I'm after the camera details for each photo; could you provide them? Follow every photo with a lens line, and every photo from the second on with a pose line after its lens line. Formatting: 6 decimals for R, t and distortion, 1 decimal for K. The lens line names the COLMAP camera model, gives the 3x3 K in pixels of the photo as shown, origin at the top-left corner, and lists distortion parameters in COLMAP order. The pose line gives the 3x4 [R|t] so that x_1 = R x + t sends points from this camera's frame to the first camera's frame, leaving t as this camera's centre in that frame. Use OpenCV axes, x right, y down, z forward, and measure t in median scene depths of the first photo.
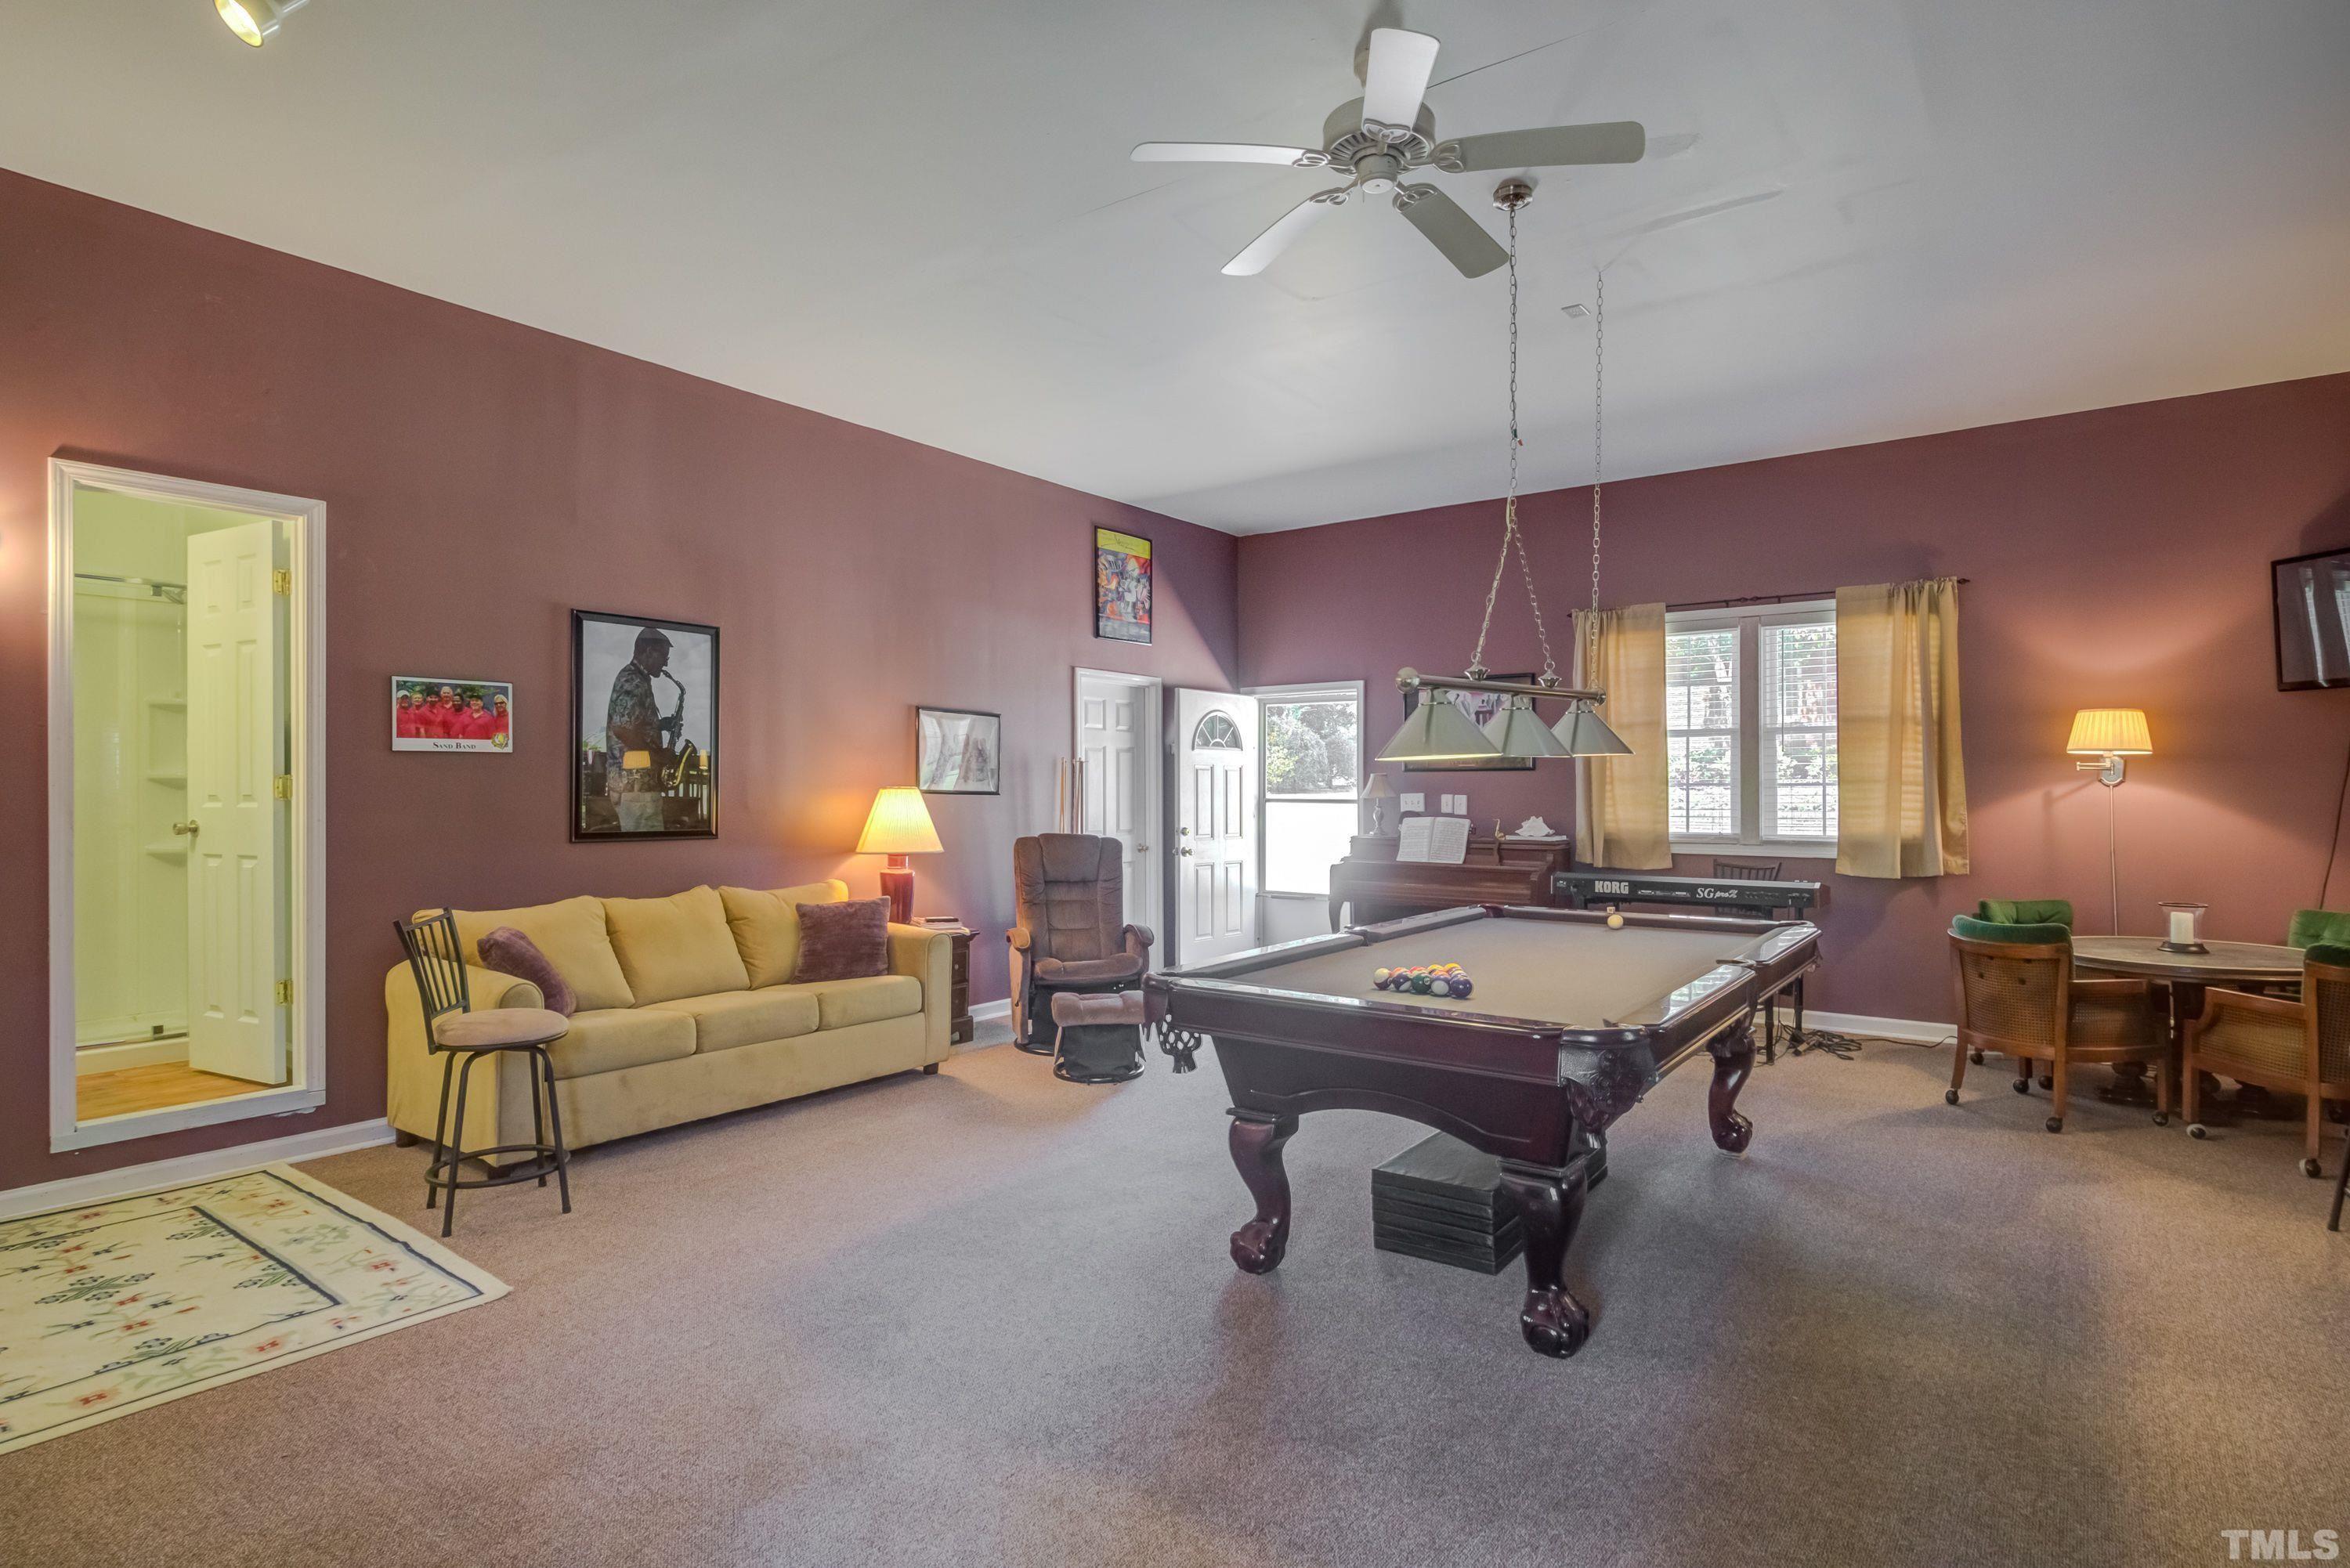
lens RADIAL K [[1210.9, 0, 1176.9], [0, 1210.9, 773.1], [0, 0, 1]] dist [0.010225, -0.005786]
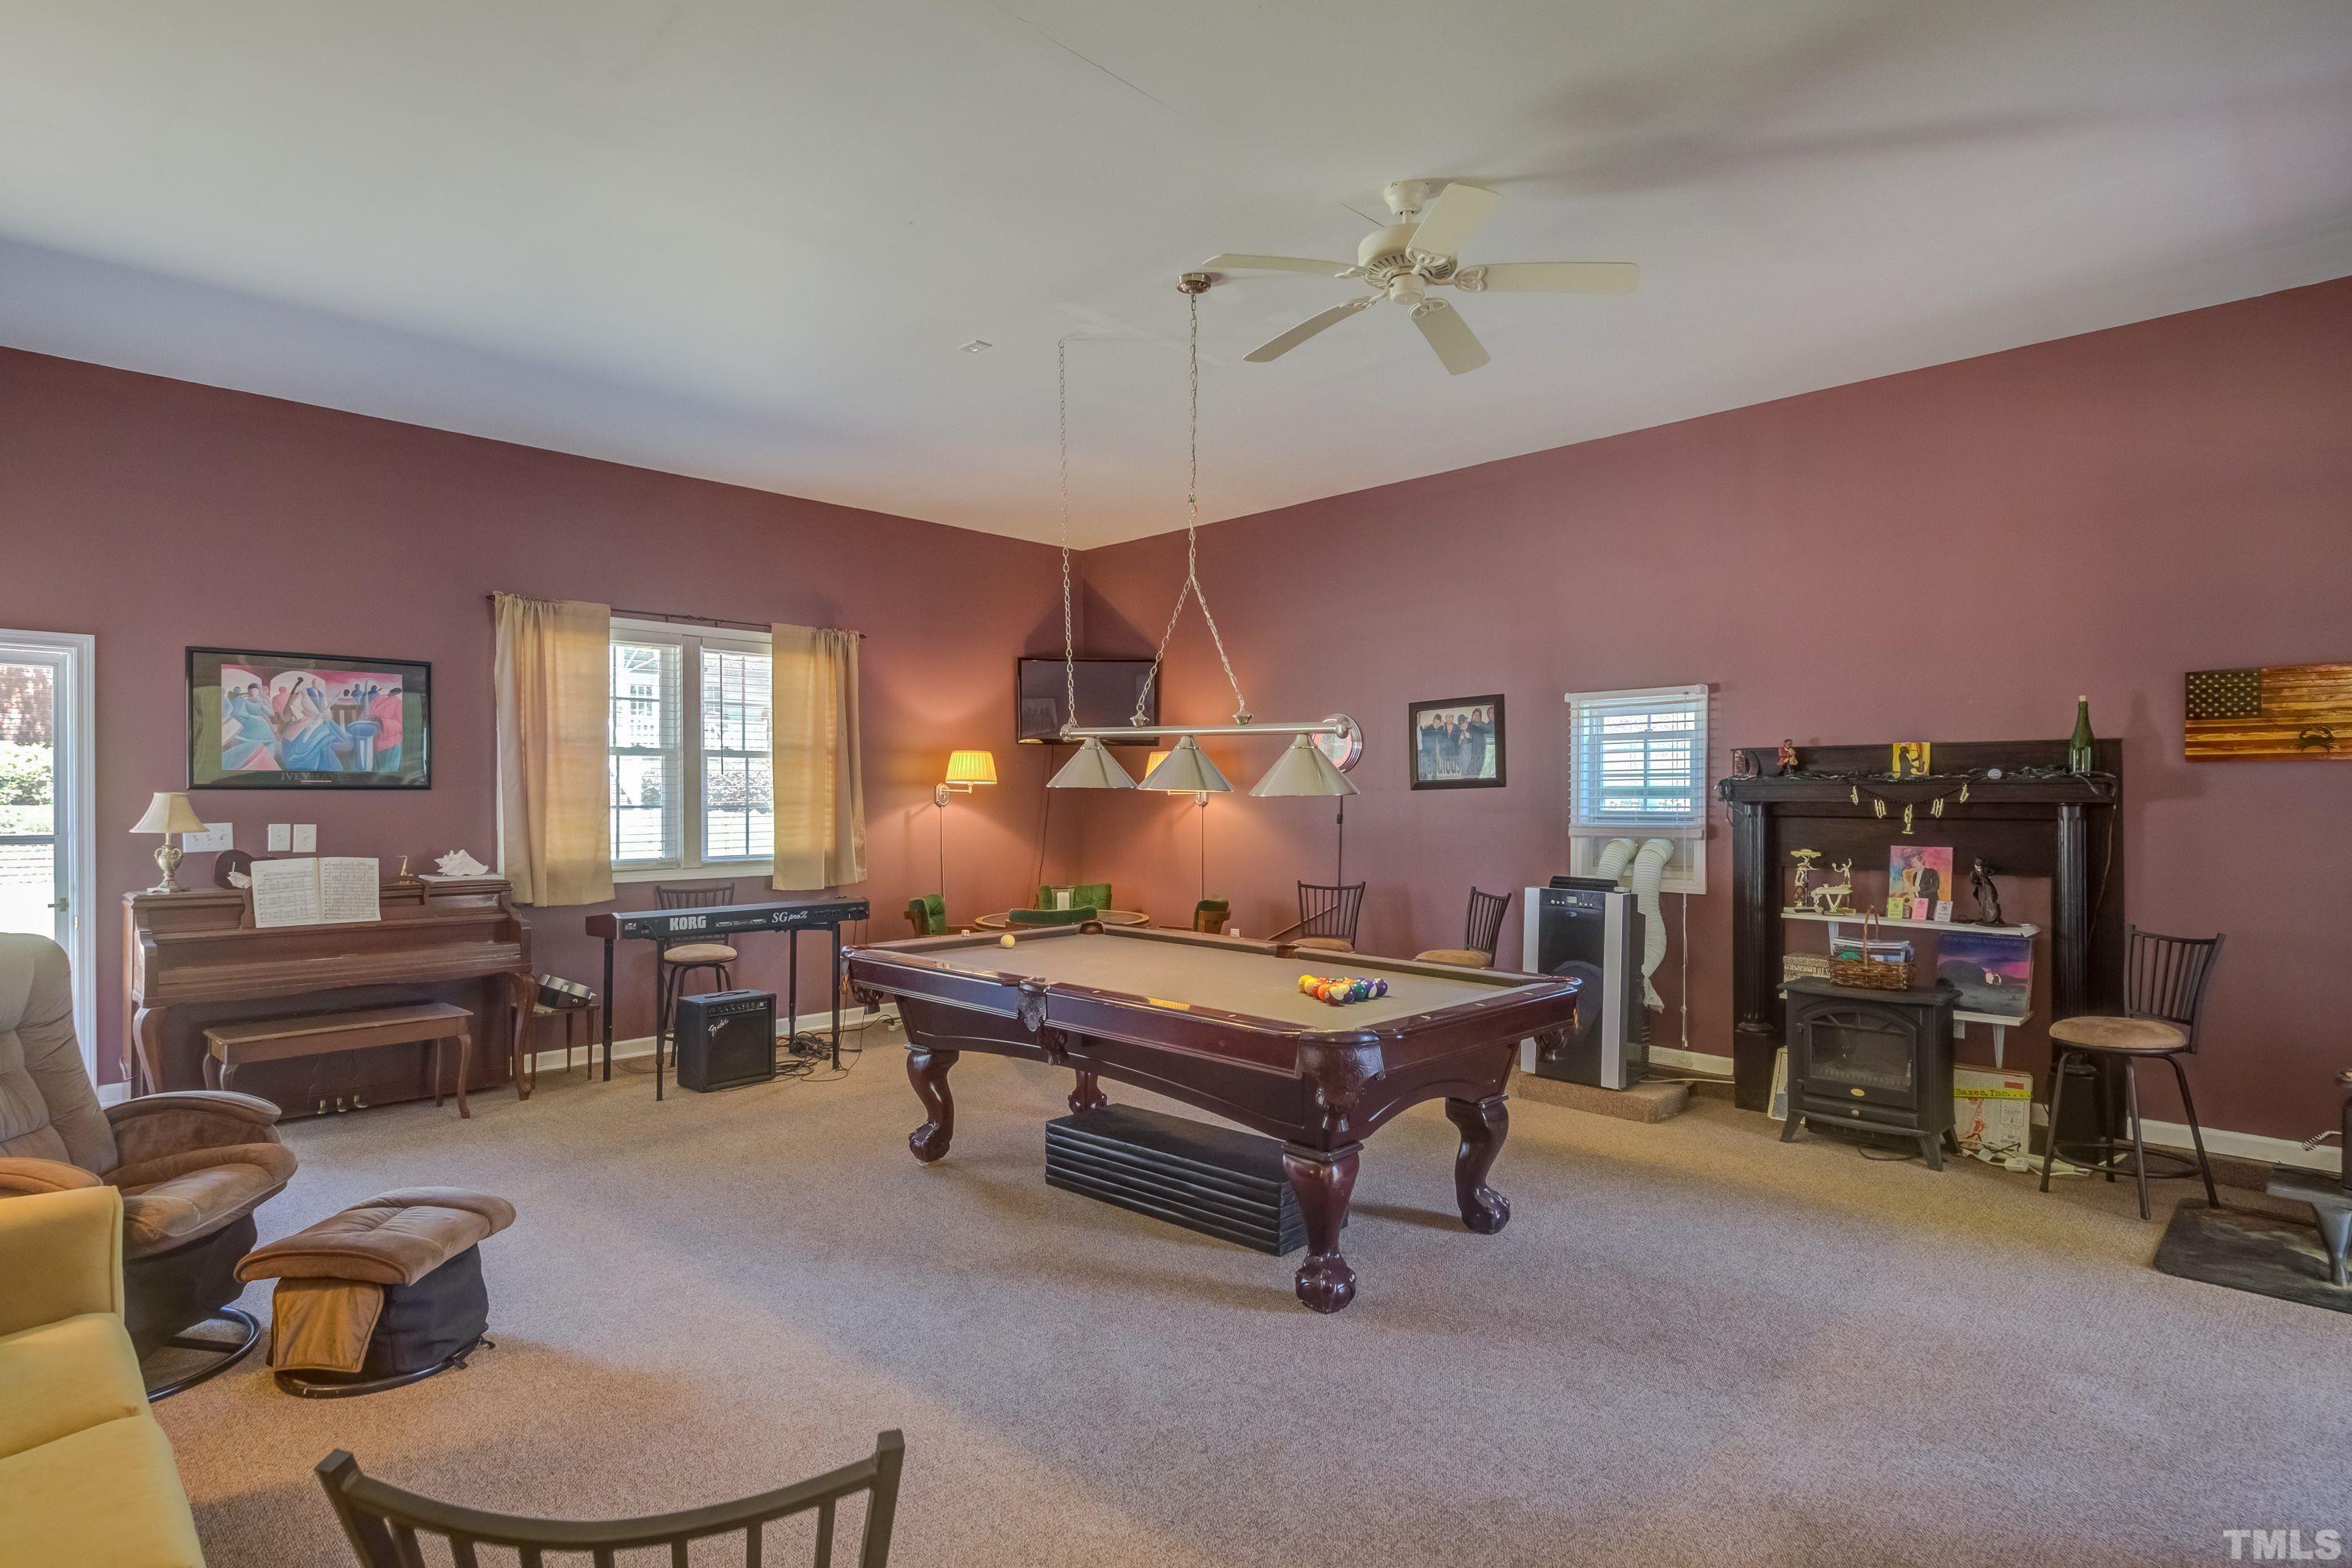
lens RADIAL K [[1212.1, 0, 1189.9], [0, 1212.1, 787.6], [0, 0, 1]] dist [0.010225, -0.005786]
pose [[0.111518, 0.005637, 0.993746, -0.481388], [-0.010271, 0.999937, -0.004519, -0.006090], [-0.993709, -0.009703, 0.111568, 0.509493]]
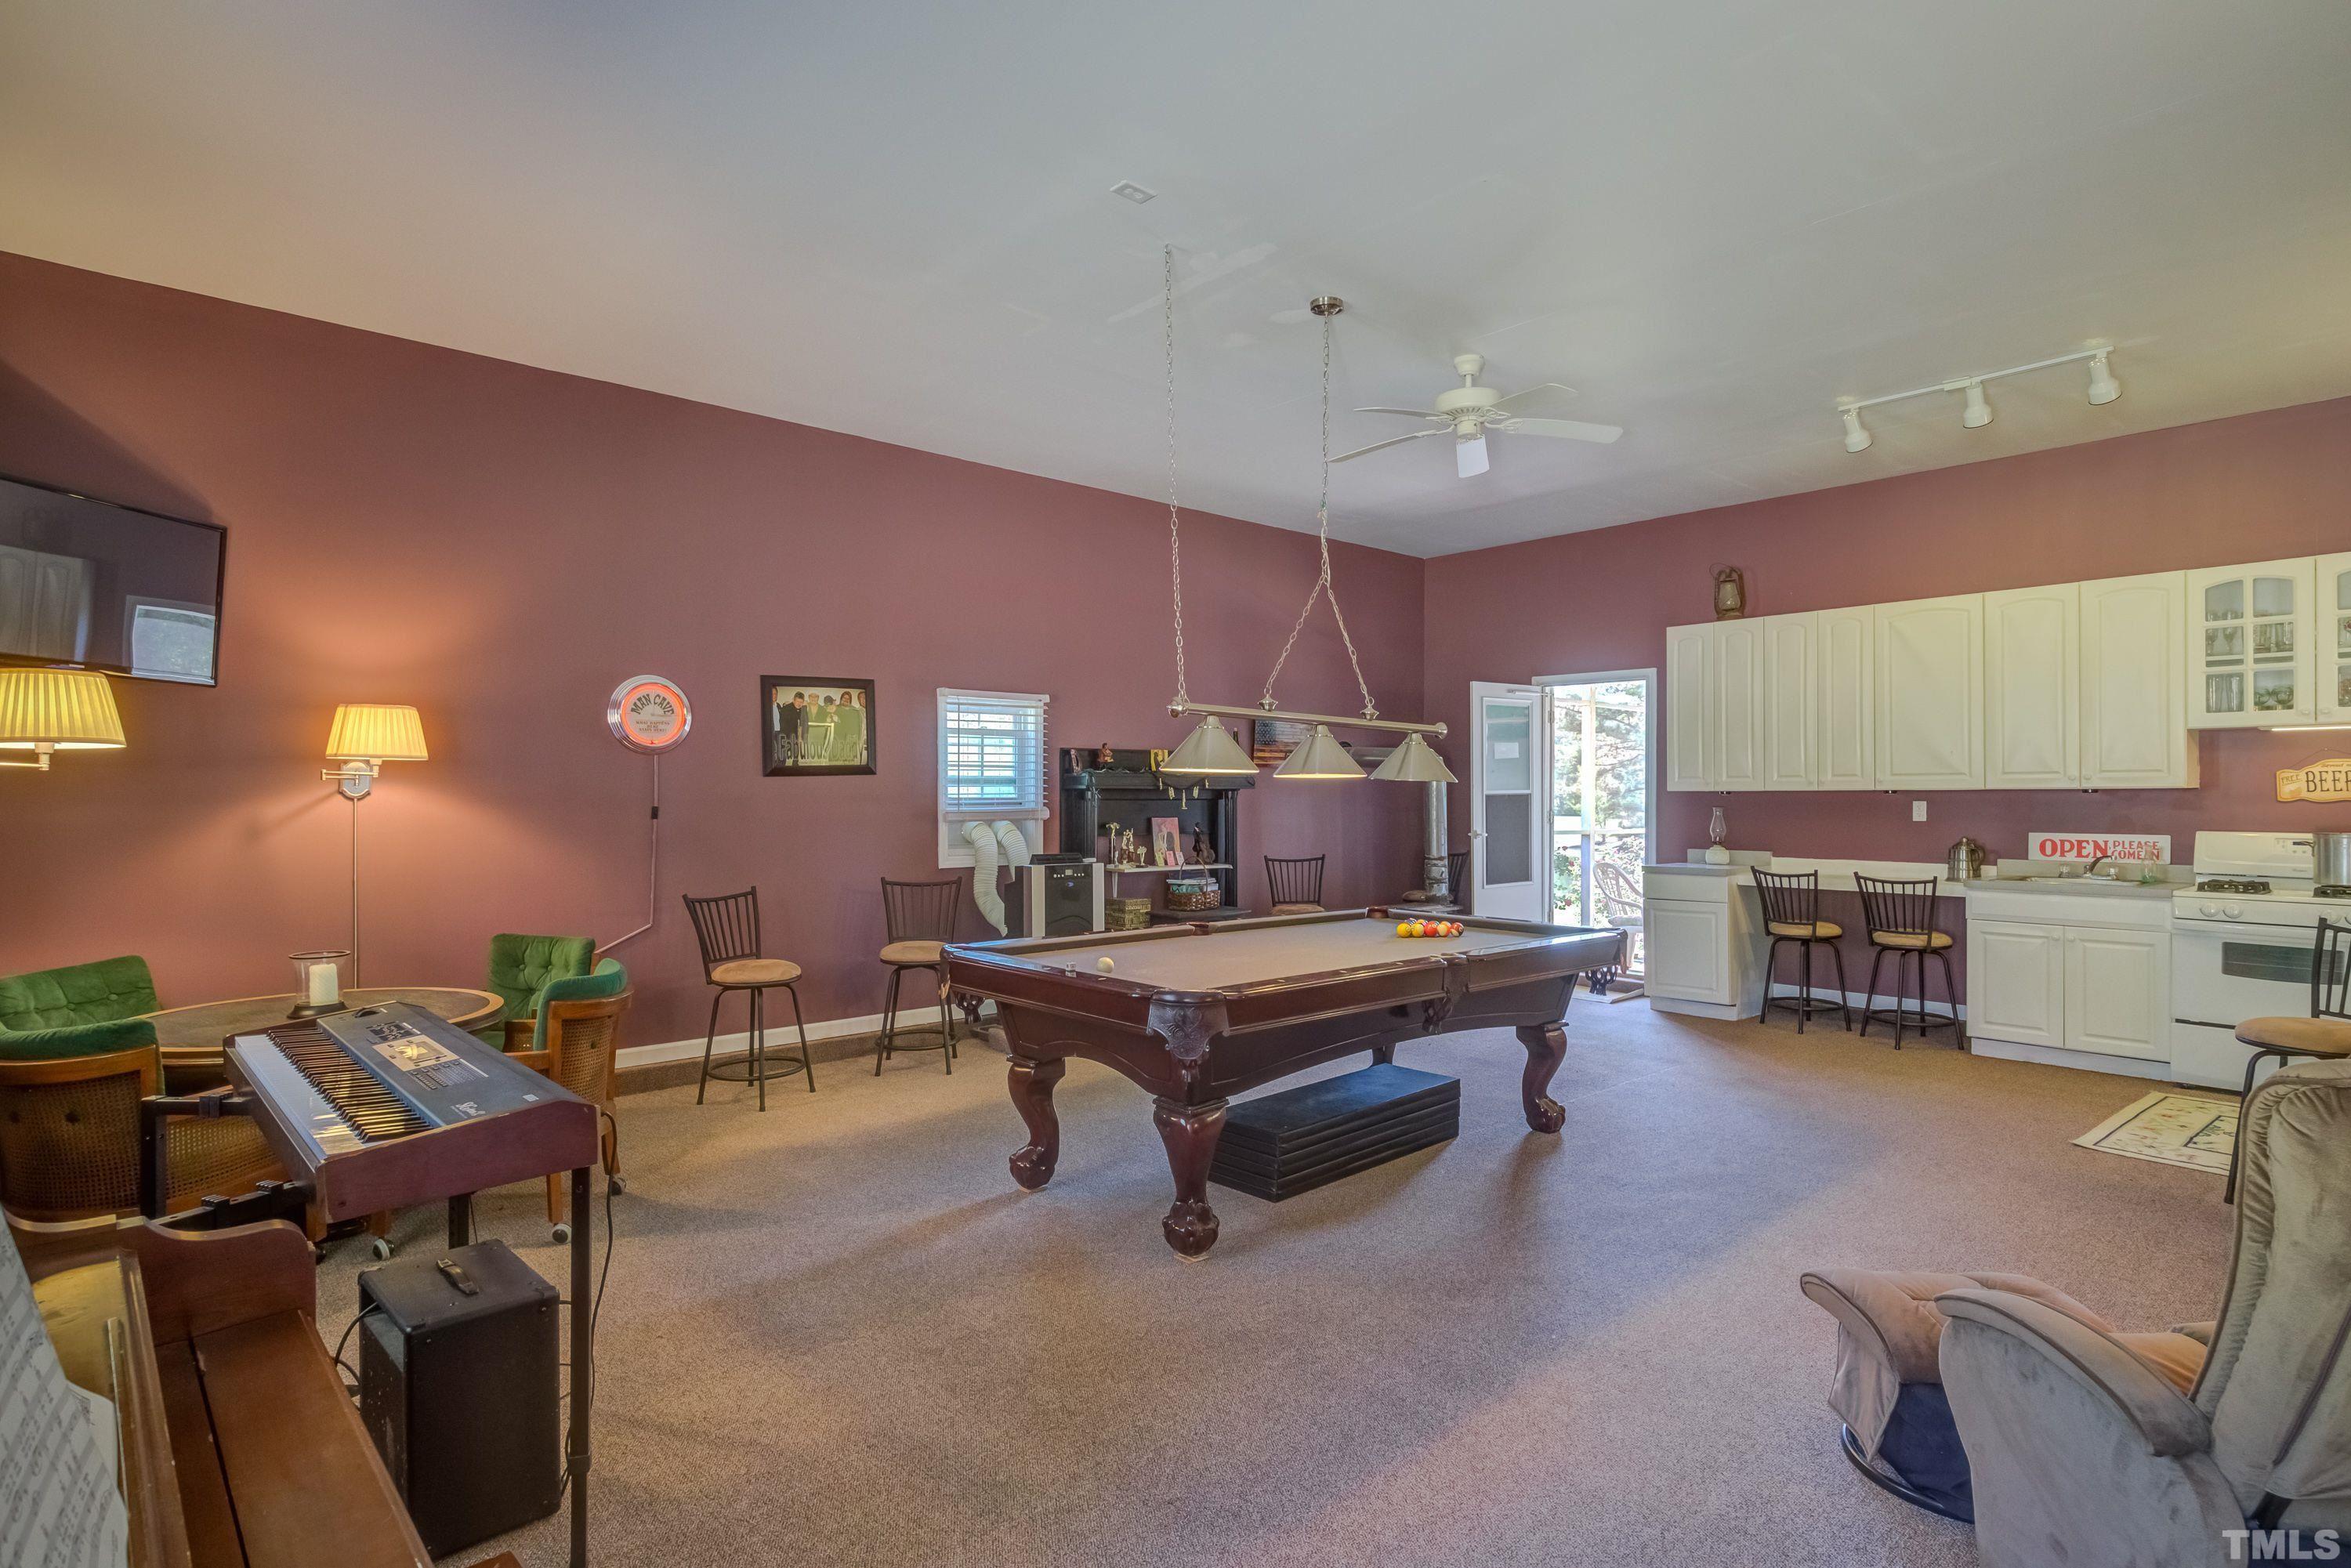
lens RADIAL K [[1211.5, 0, 1166.3], [0, 1211.5, 796.0], [0, 0, 1]] dist [0.010225, -0.005786]
pose [[-0.982288, -0.002207, 0.187362, 0.113019], [-0.003438, 0.999975, -0.006248, 0.008622], [-0.187343, -0.006781, -0.982271, 1.270524]]
